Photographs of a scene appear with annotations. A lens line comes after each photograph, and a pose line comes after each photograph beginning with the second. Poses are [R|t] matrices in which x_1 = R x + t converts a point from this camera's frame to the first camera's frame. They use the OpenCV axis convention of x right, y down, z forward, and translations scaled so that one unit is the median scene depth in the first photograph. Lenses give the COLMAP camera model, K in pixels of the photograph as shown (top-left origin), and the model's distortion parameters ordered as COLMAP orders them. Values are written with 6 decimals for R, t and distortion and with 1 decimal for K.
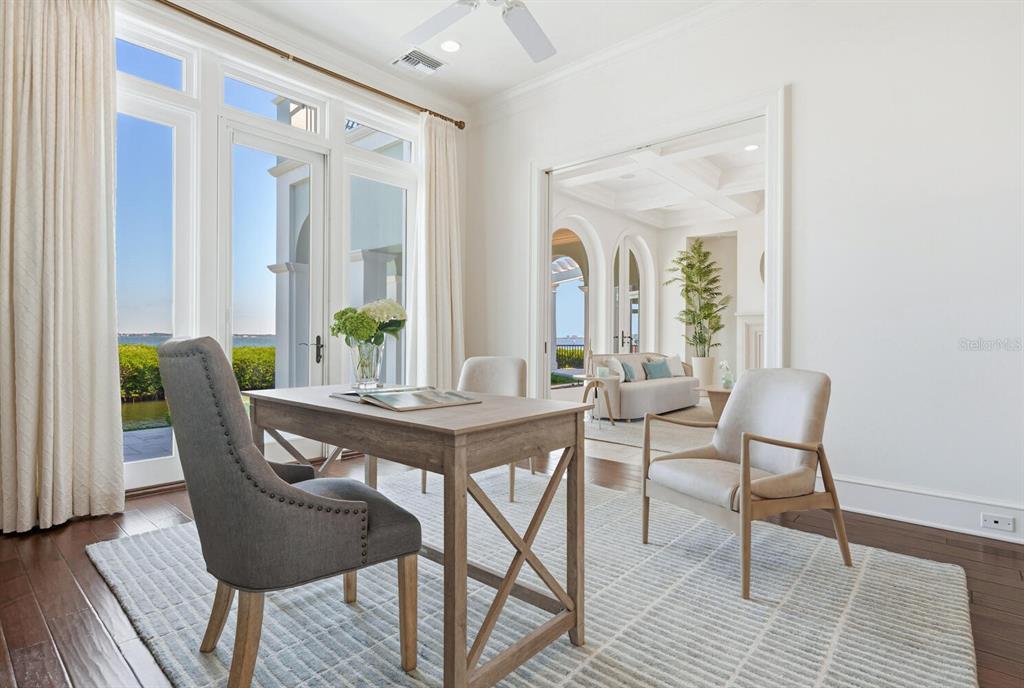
lens RADIAL K [[508.6, 0, 510.7], [0, 508.6, 341.9], [0, 0, 1]] dist [0.006384, 0.000311]
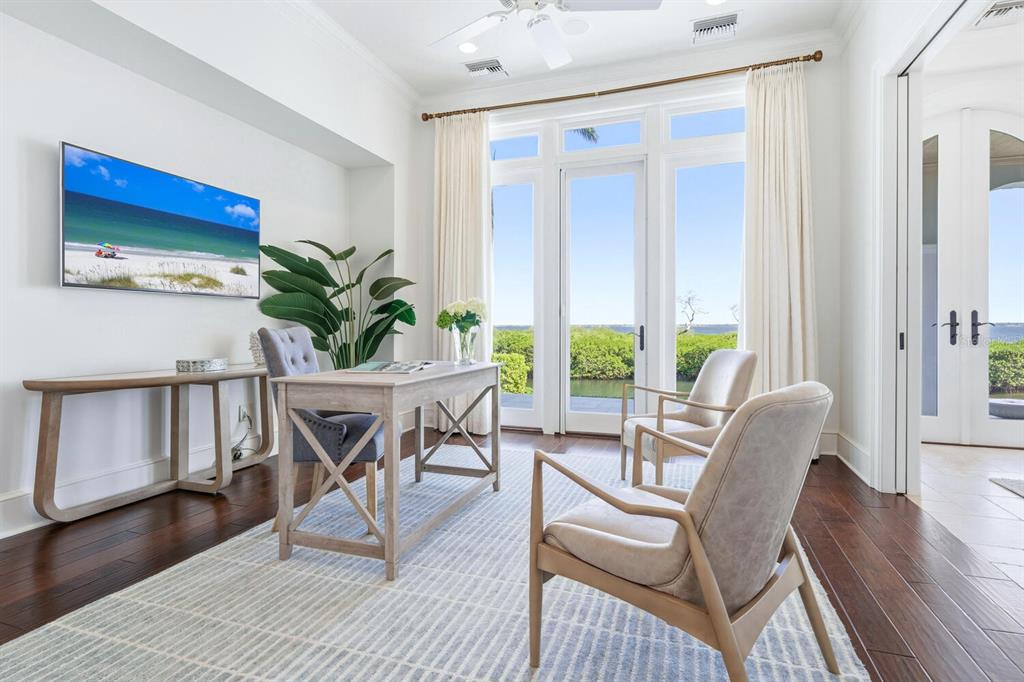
lens RADIAL K [[509.7, 0, 511.3], [0, 509.7, 330.7], [0, 0, 1]] dist [-0.004861, -0.000259]
pose [[0.374151, 0.001588, -0.927366, 0.527453], [-0.015155, 0.999875, -0.004402, 0.008956], [0.927244, 0.015701, 0.374129, 0.320489]]
